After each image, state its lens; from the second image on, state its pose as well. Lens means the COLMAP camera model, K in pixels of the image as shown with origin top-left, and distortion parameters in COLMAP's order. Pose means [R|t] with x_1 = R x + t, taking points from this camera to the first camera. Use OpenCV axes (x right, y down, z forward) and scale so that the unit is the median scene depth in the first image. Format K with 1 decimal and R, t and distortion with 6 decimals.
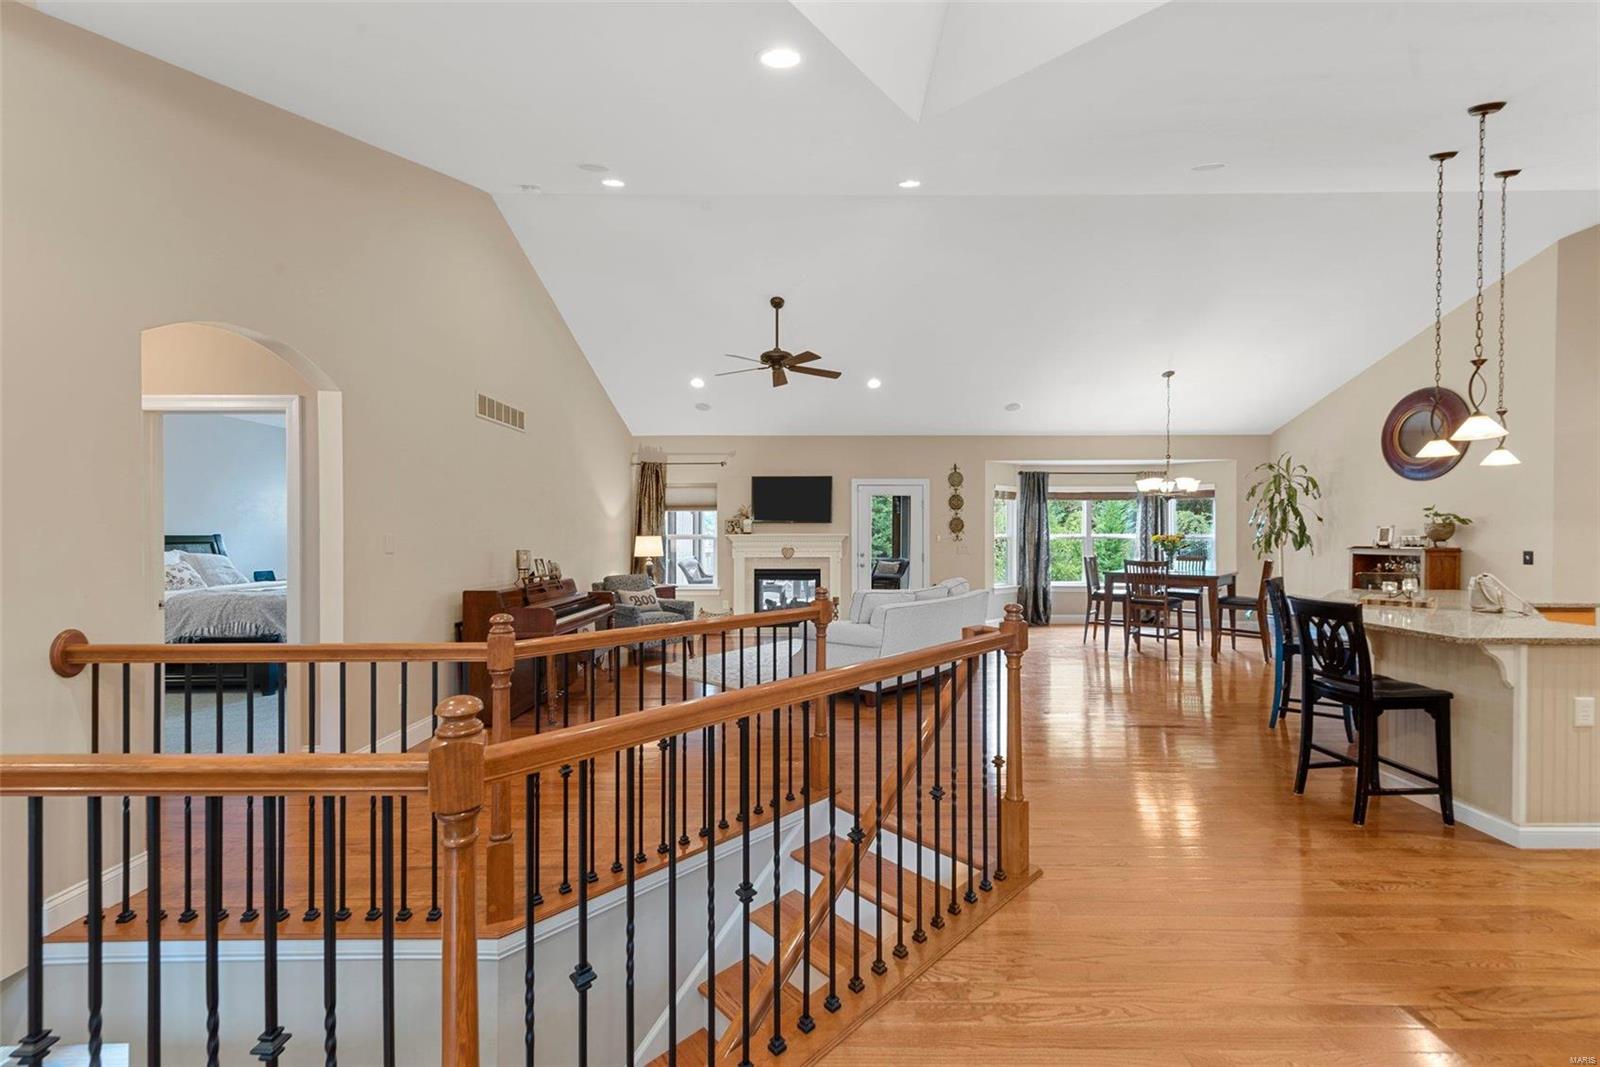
lens RADIAL K [[637.6, 0, 811.0], [0, 637.6, 542.4], [0, 0, 1]] dist [0.015371, -0.000434]
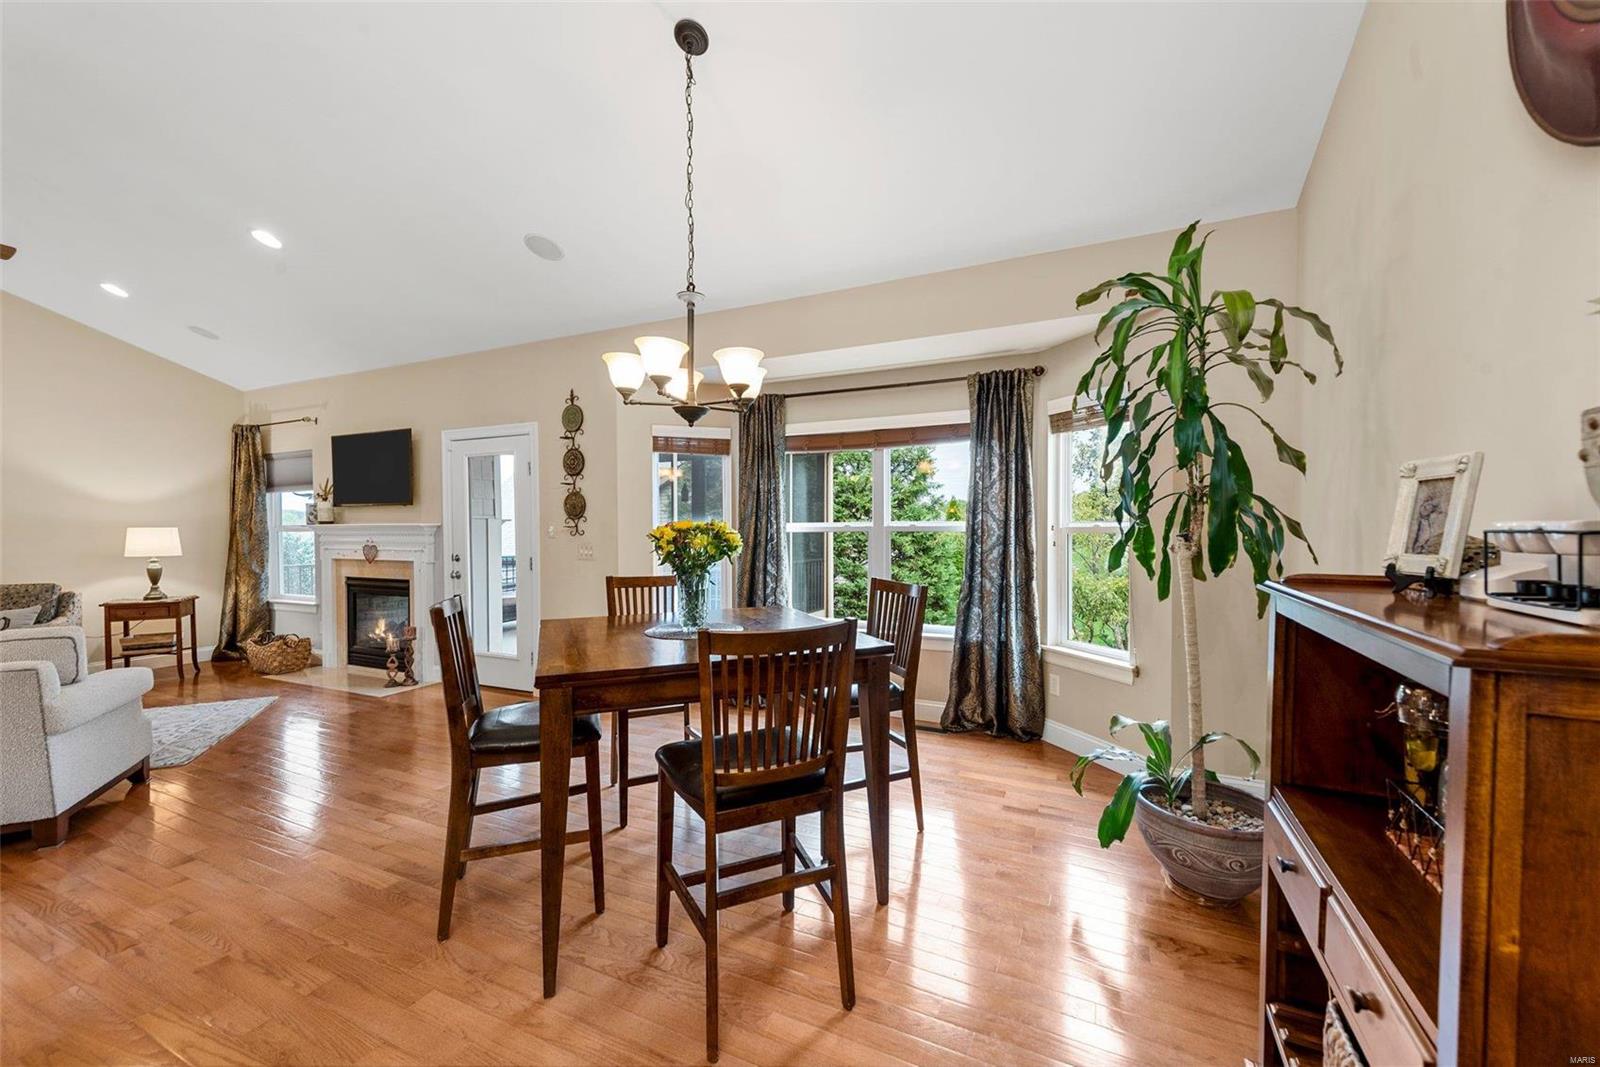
lens RADIAL K [[637.6, 0, 805.9], [0, 637.6, 538.4], [0, 0, 1]] dist [0.015371, -0.000434]
pose [[0.905849, 0.005452, -0.423565, 0.635290], [-0.000622, 0.999933, 0.011542, -0.006091], [0.423600, -0.010192, 0.905792, 0.606154]]
